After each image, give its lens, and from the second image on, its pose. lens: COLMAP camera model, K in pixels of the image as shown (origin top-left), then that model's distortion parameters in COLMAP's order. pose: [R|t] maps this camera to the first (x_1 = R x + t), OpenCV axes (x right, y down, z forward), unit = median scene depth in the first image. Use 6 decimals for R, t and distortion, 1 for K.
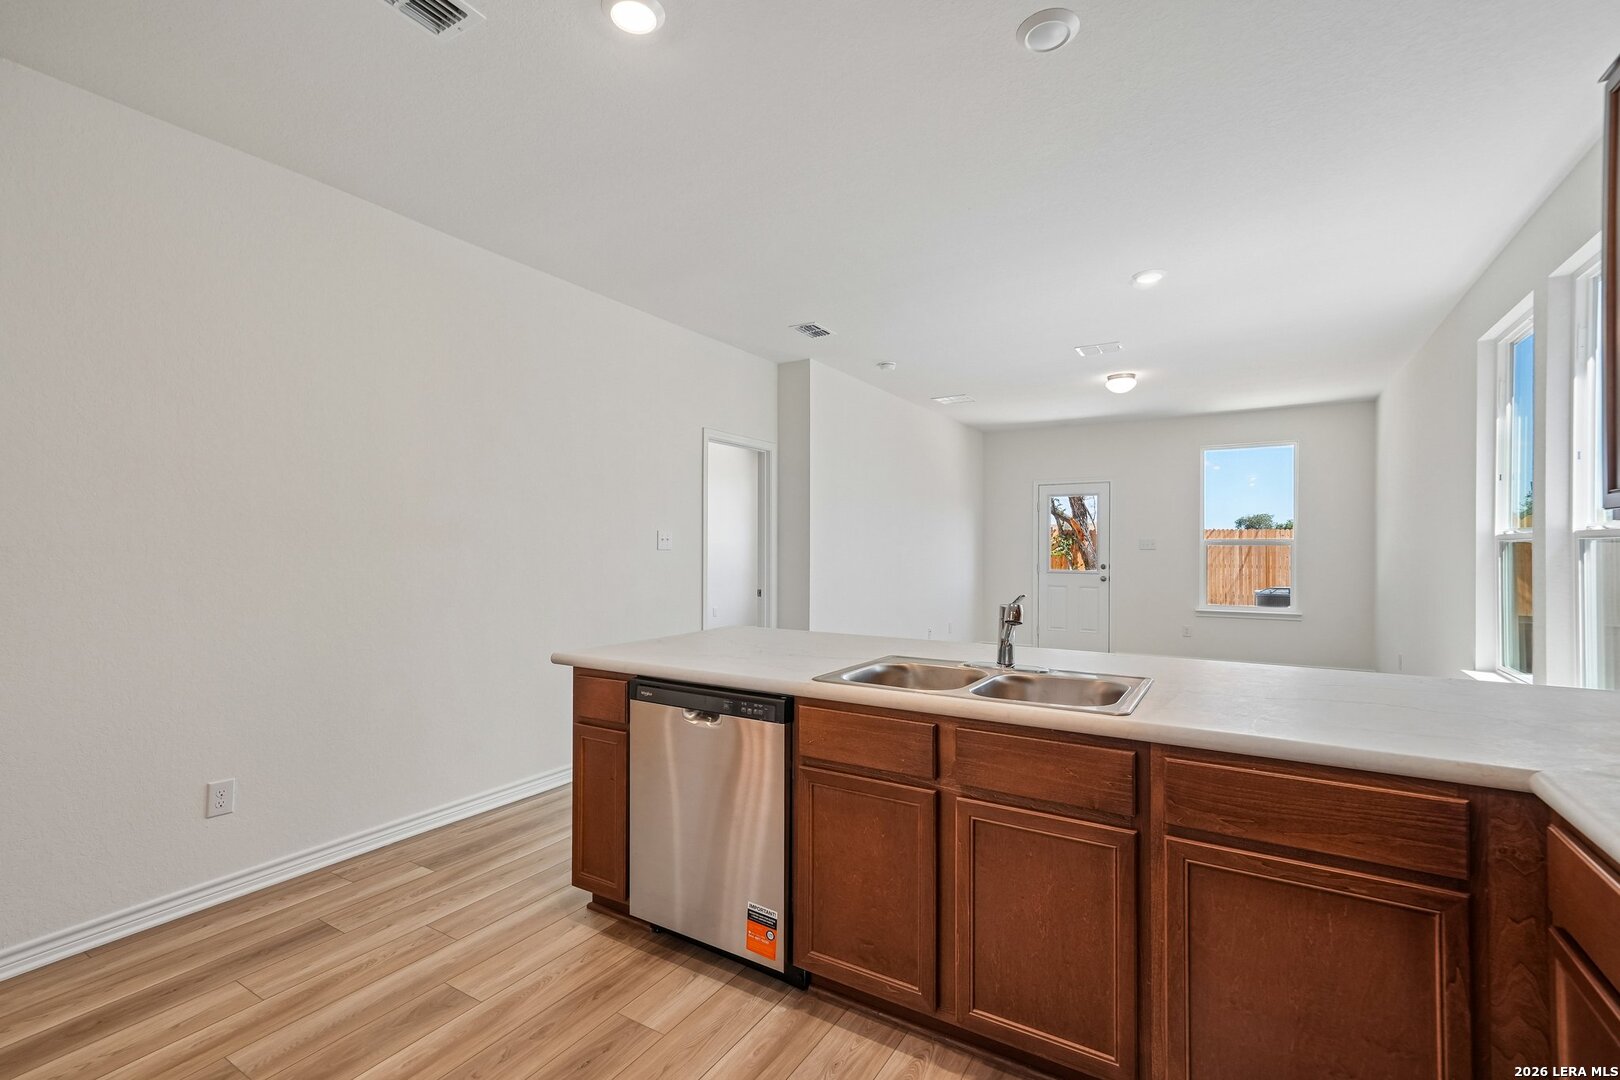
lens RADIAL K [[712.4, 0, 814.9], [0, 712.4, 538.7], [0, 0, 1]] dist [0.006367, 0.001544]
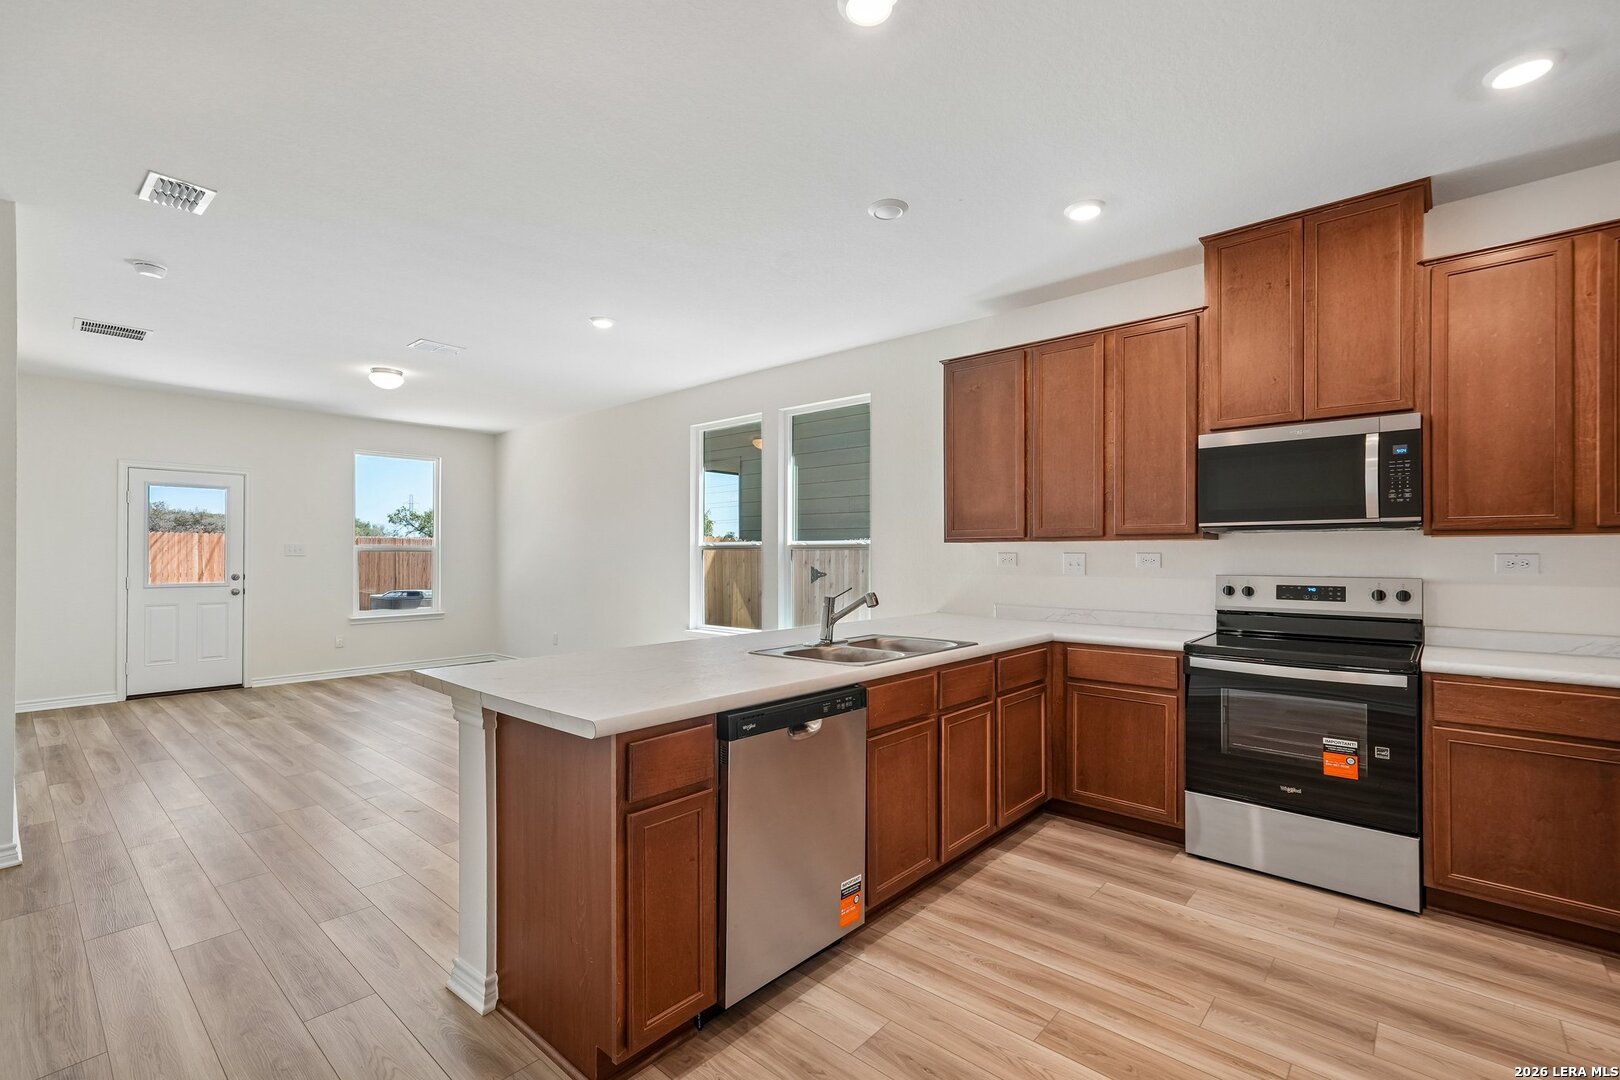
lens RADIAL K [[712.4, 0, 803.5], [0, 712.4, 548.1], [0, 0, 1]] dist [0.006367, 0.001544]
pose [[0.187895, 0.007666, 0.982159, -0.830087], [-0.012637, 0.999906, -0.005387, 0.006959], [-0.982108, -0.011399, 0.187974, 0.613441]]
